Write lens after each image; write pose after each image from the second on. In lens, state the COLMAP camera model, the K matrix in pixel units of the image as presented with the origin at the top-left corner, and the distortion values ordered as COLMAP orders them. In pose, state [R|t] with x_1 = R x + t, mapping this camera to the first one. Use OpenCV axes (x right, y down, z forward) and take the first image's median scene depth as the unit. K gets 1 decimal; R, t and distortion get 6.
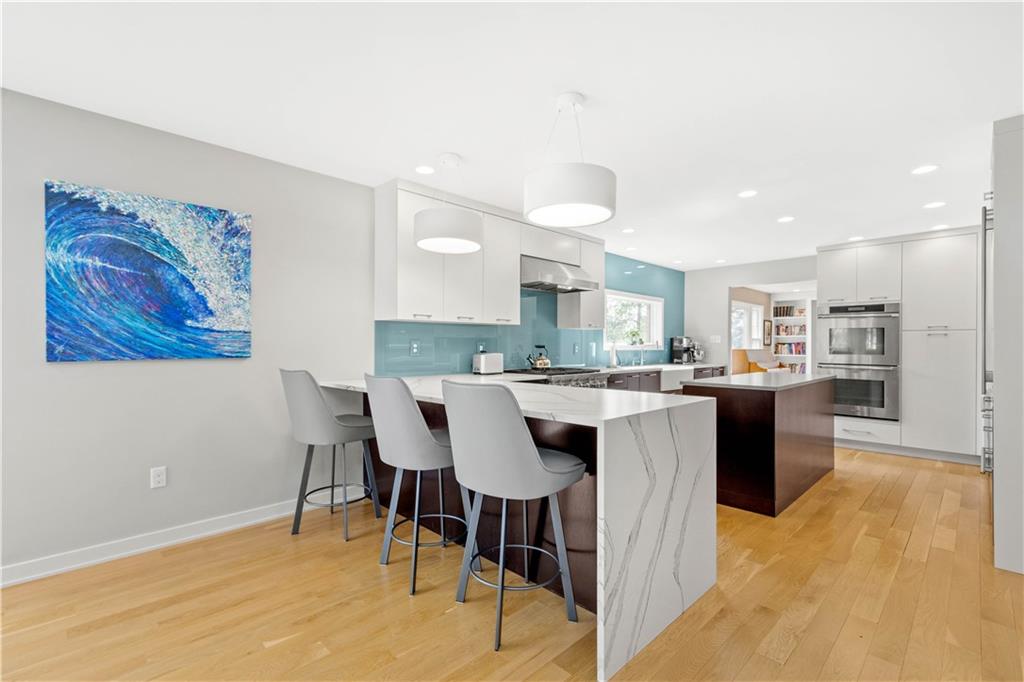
lens RADIAL K [[456.3, 0, 511.2], [0, 456.3, 341.4], [0, 0, 1]] dist [0.005557, -0.001146]
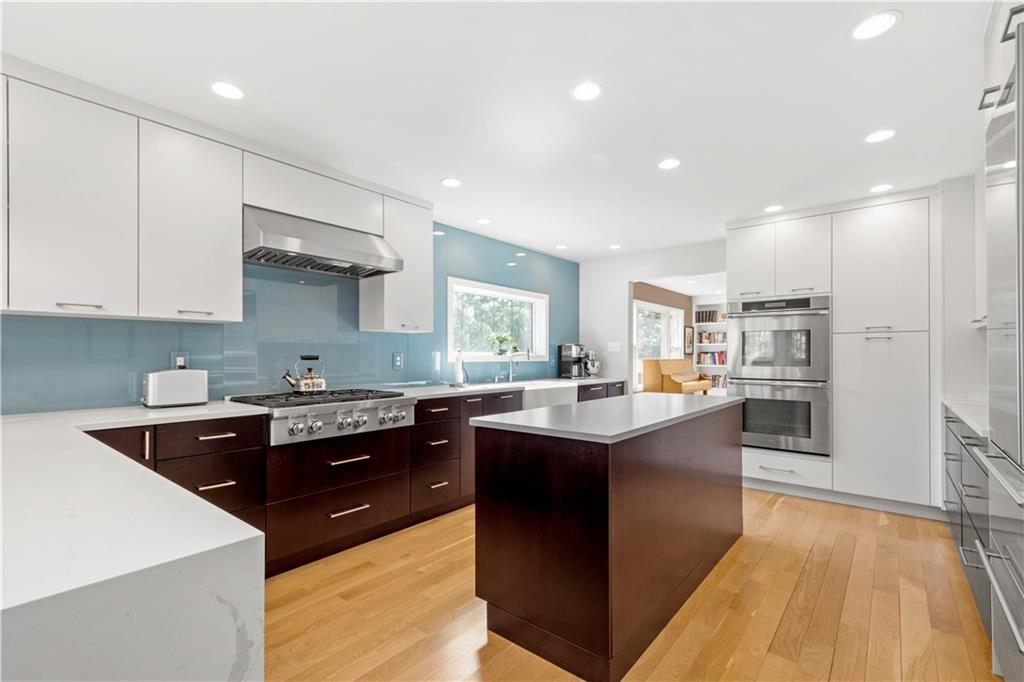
lens RADIAL K [[456.3, 0, 508.4], [0, 456.3, 349.4], [0, 0, 1]] dist [0.005557, -0.001146]
pose [[0.995355, -0.003548, 0.096212, 0.244942], [0.004113, 0.999975, -0.005673, 0.004053], [-0.096190, 0.006043, 0.995345, 0.295470]]
